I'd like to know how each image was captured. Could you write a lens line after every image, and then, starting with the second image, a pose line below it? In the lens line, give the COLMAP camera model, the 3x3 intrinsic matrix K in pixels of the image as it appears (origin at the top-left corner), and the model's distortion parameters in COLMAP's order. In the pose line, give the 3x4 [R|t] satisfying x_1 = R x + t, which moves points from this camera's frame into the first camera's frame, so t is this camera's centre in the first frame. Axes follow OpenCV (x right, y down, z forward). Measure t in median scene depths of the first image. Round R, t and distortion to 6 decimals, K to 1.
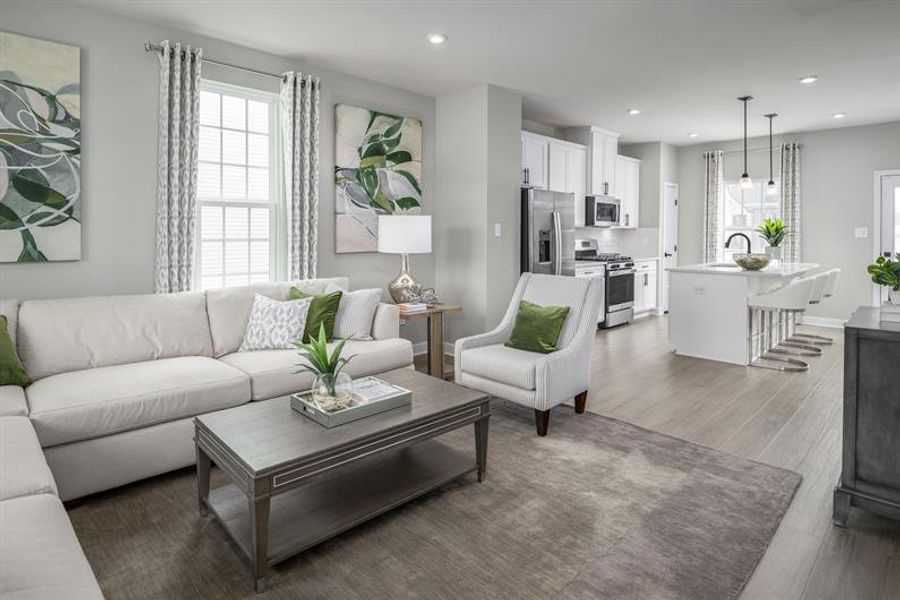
lens RADIAL K [[484.5, 0, 452.7], [0, 484.5, 234.2], [0, 0, 1]] dist [-0.012241, 0.000383]
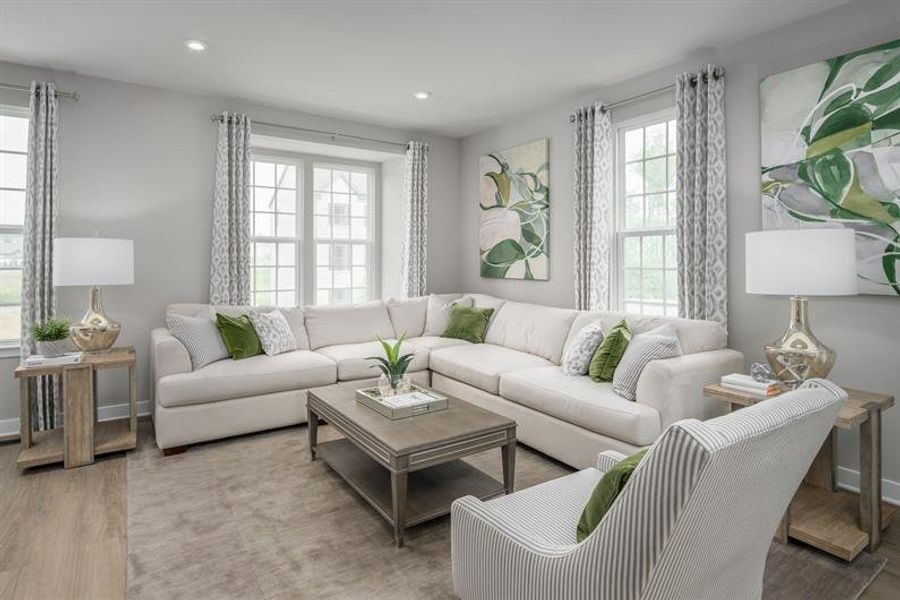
lens RADIAL K [[484.5, 0, 445.7], [0, 484.5, 260.4], [0, 0, 1]] dist [-0.012241, 0.000383]
pose [[-0.177299, 0.005987, -0.984139, 0.519245], [0.008382, 0.999954, 0.004573, -0.010821], [0.984121, -0.007438, -0.177341, 0.646130]]
